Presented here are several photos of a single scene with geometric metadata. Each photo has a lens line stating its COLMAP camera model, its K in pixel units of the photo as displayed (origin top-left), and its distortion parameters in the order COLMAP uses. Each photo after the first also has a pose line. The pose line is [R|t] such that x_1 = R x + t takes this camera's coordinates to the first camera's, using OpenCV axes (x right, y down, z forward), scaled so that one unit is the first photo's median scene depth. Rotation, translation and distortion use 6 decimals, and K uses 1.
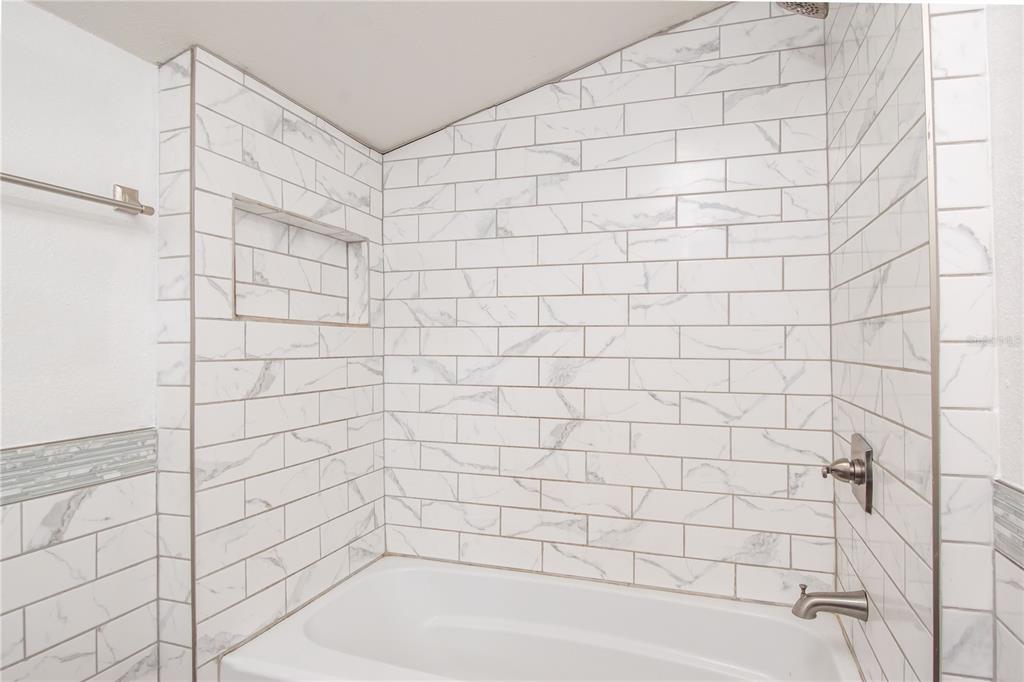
lens RADIAL K [[598.6, 0, 510.7], [0, 598.6, 341.6], [0, 0, 1]] dist [-0.003880, -0.001549]
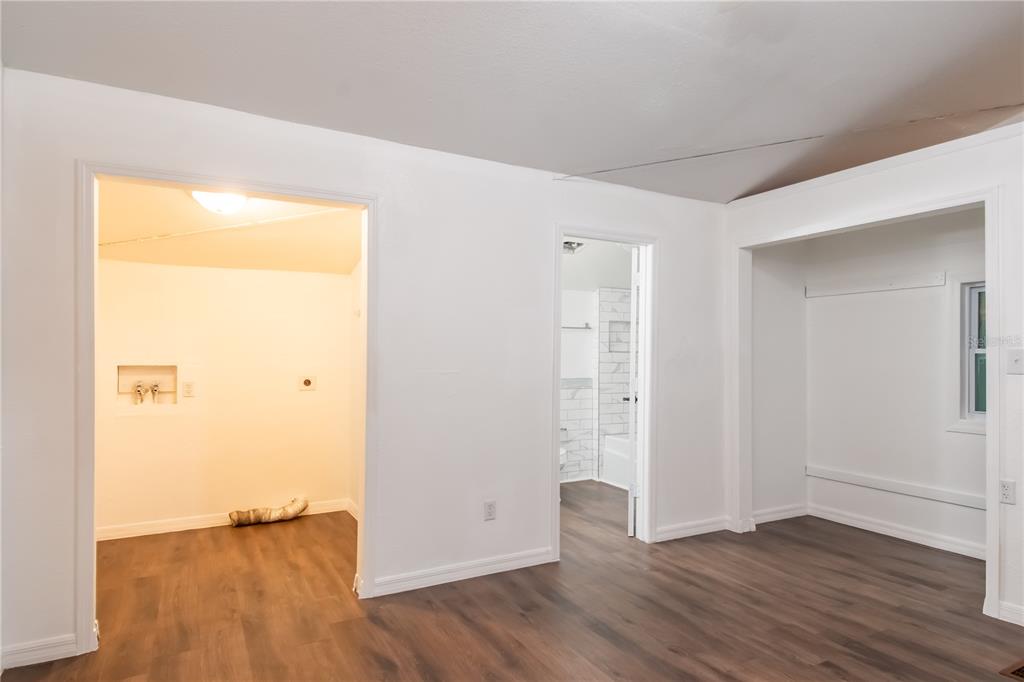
lens RADIAL K [[598.6, 0, 511.8], [0, 598.6, 345.4], [0, 0, 1]] dist [-0.003880, -0.001549]
pose [[0.740174, 0.001030, -0.672414, 1.761945], [-0.006756, 0.999960, -0.005906, -0.055796], [0.672381, 0.008915, 0.740151, -2.419939]]
